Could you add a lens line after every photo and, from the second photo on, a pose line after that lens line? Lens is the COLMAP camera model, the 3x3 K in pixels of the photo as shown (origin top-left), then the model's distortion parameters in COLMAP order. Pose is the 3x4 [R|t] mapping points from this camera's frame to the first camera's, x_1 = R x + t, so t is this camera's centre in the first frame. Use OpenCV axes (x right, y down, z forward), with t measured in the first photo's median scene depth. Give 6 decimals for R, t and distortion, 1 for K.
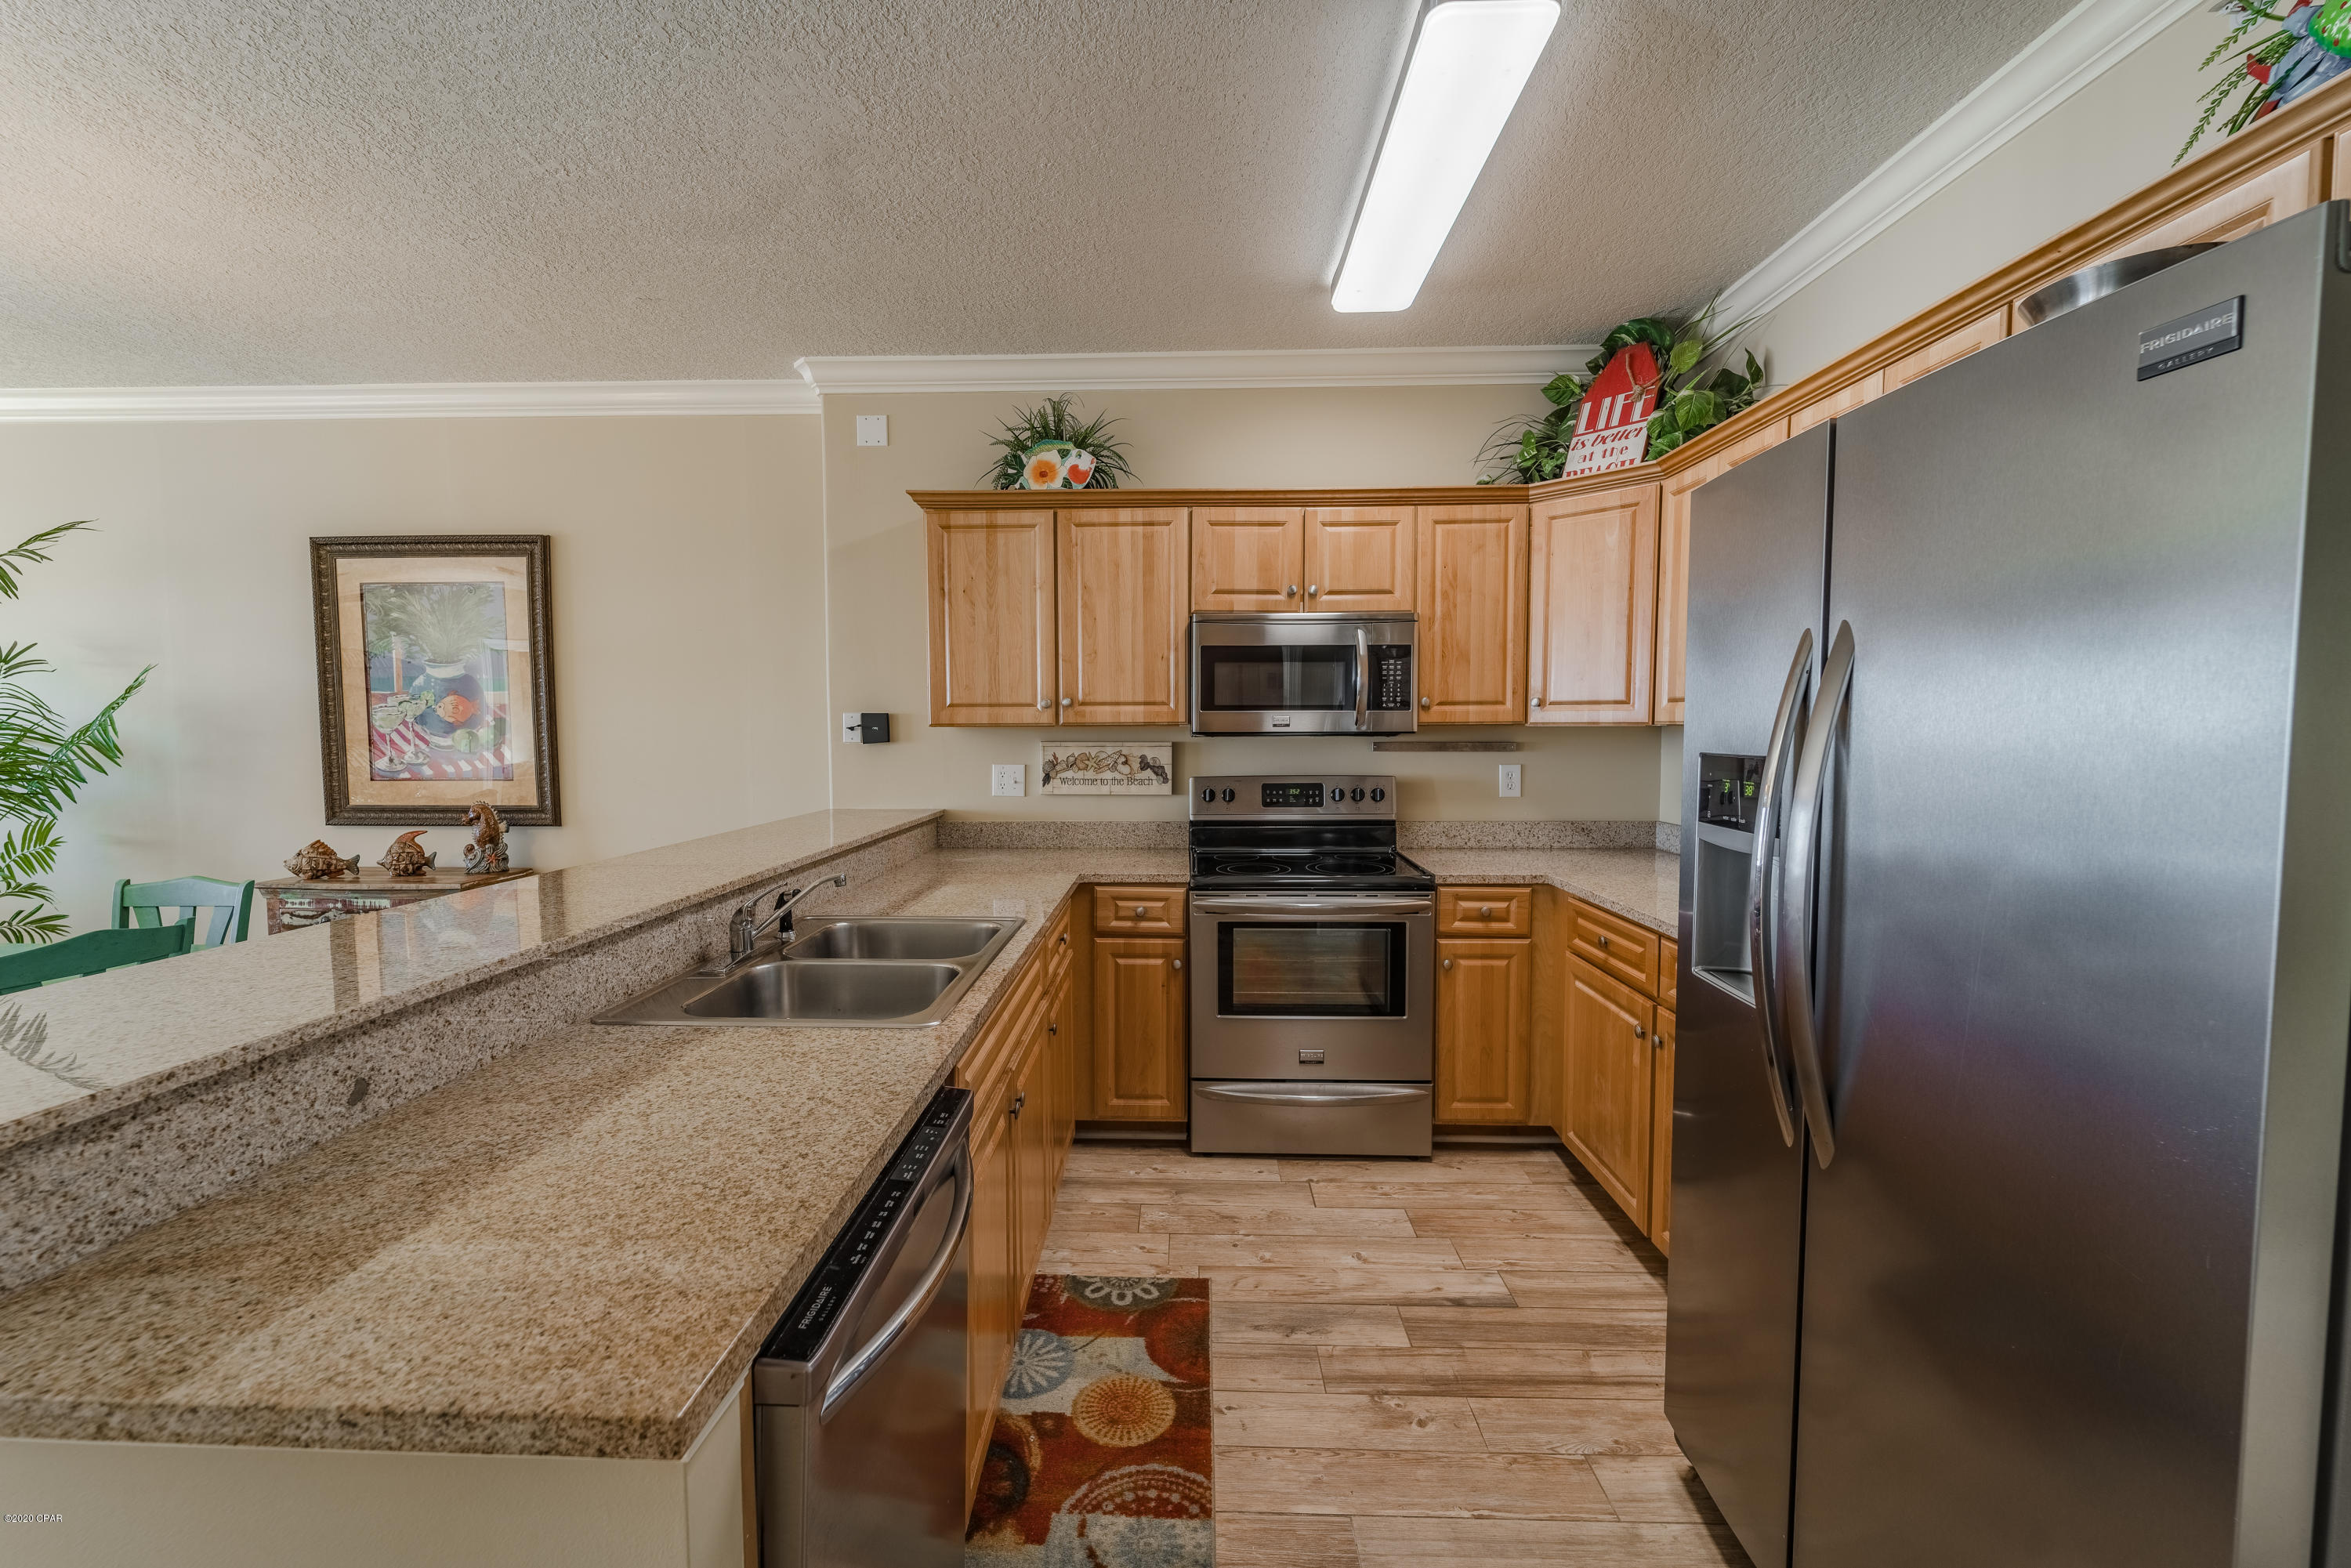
lens RADIAL K [[940.3, 0, 1152.2], [0, 940.3, 781.2], [0, 0, 1]] dist [0.001790, -0.001531]
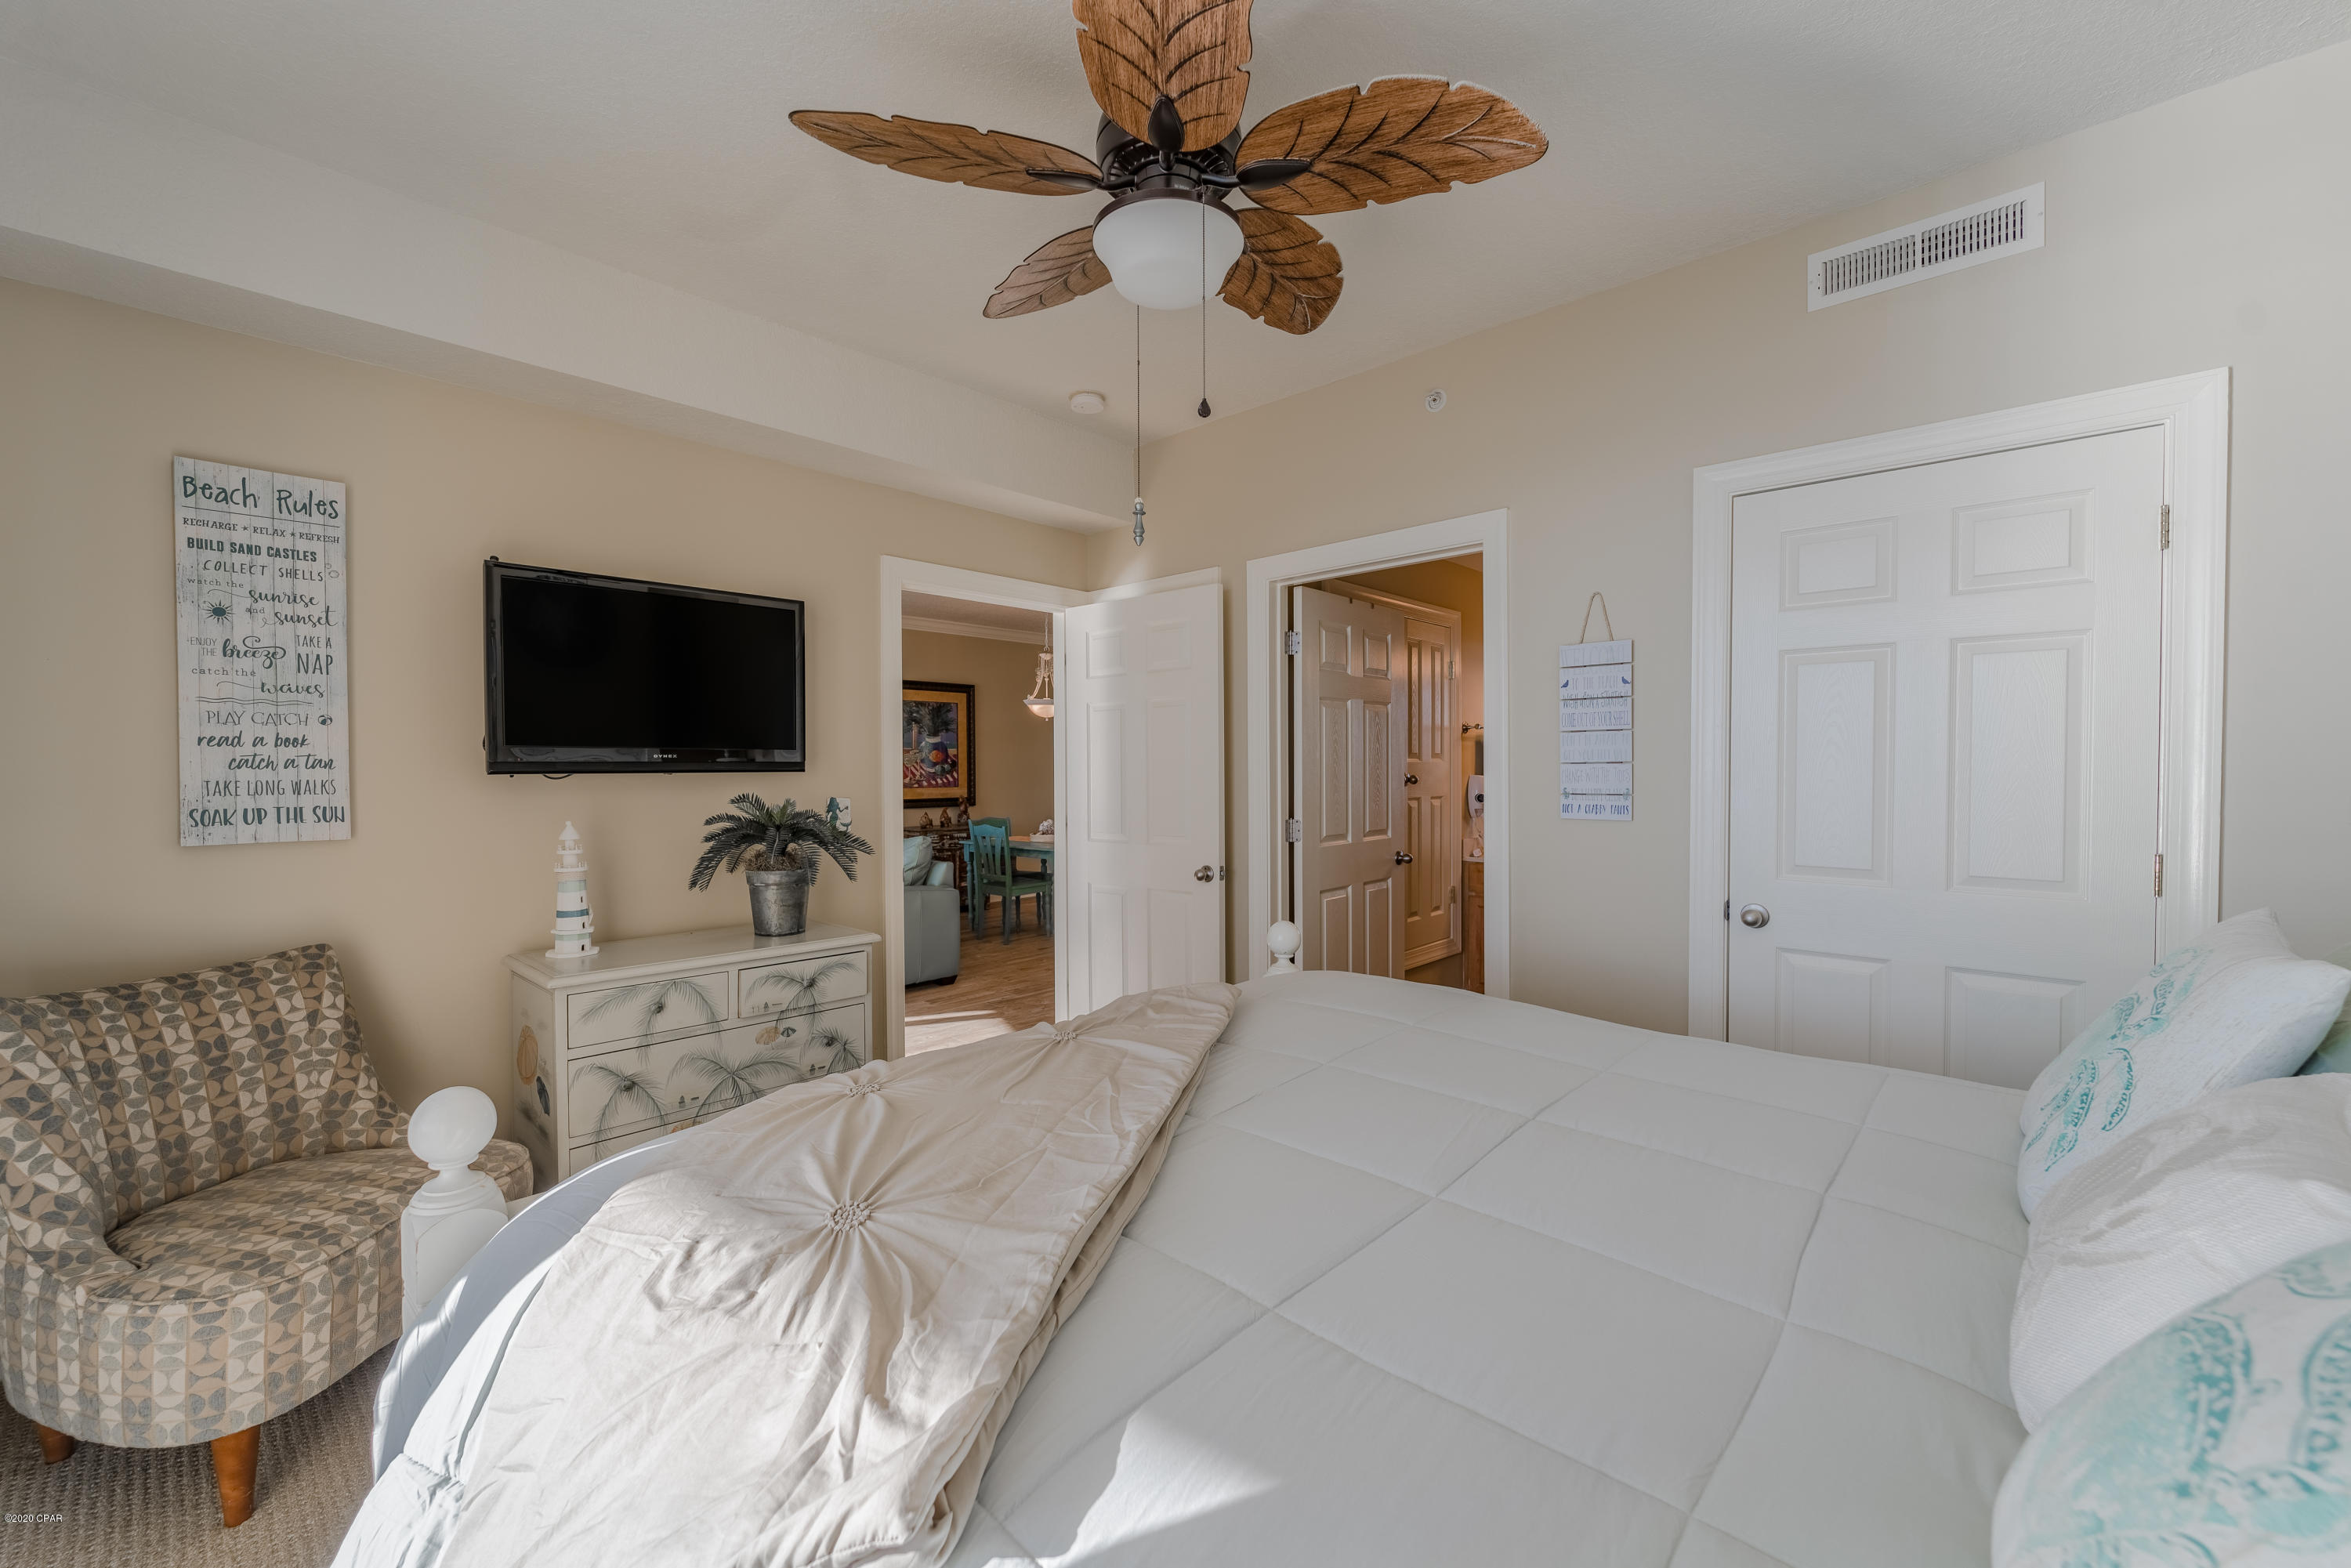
lens RADIAL K [[940.3, 0, 1173.9], [0, 940.3, 785.0], [0, 0, 1]] dist [0.001790, -0.001531]
pose [[0.658289, -0.013480, 0.752644, -2.526391], [0.045214, 0.998742, -0.021659, 0.084356], [-0.751406, 0.048288, 0.658071, -1.151312]]
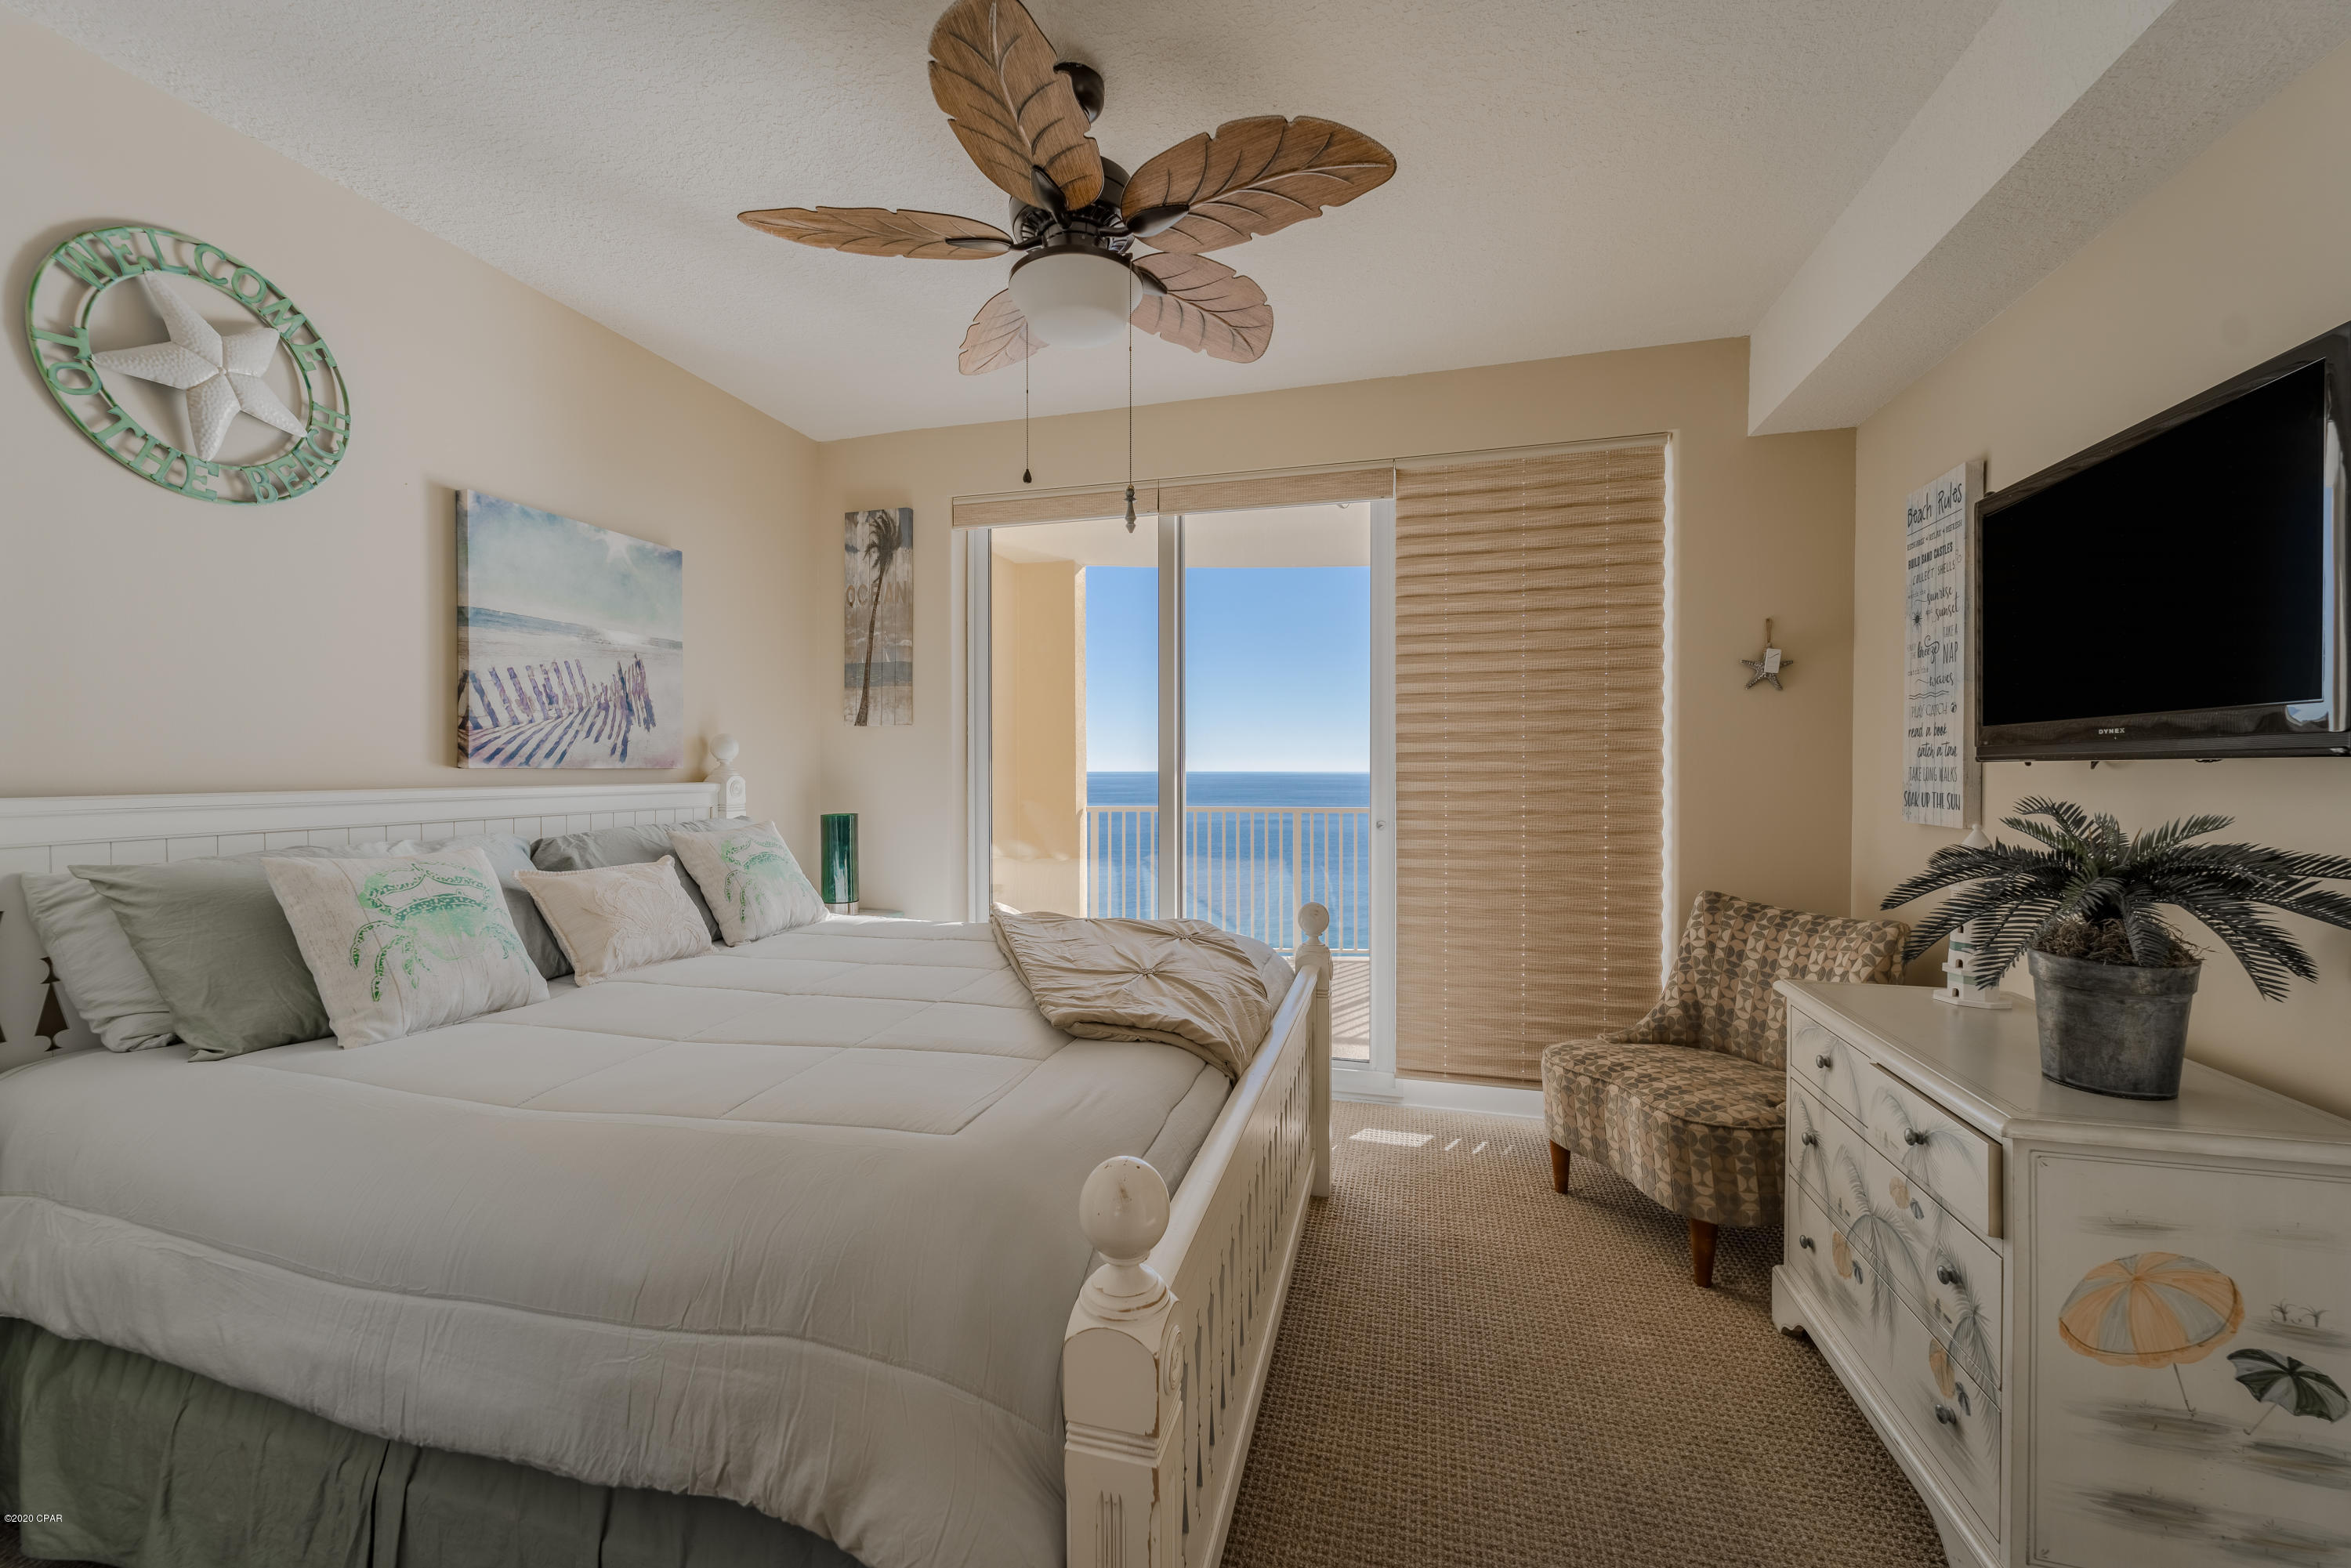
lens RADIAL K [[940.3, 0, 1157.9], [0, 940.3, 782.2], [0, 0, 1]] dist [0.001790, -0.001531]
pose [[-0.247866, 0.011728, -0.968723, -1.592124], [-0.051251, 0.998368, 0.025200, 0.061339], [0.967438, 0.055894, -0.246861, -0.620861]]
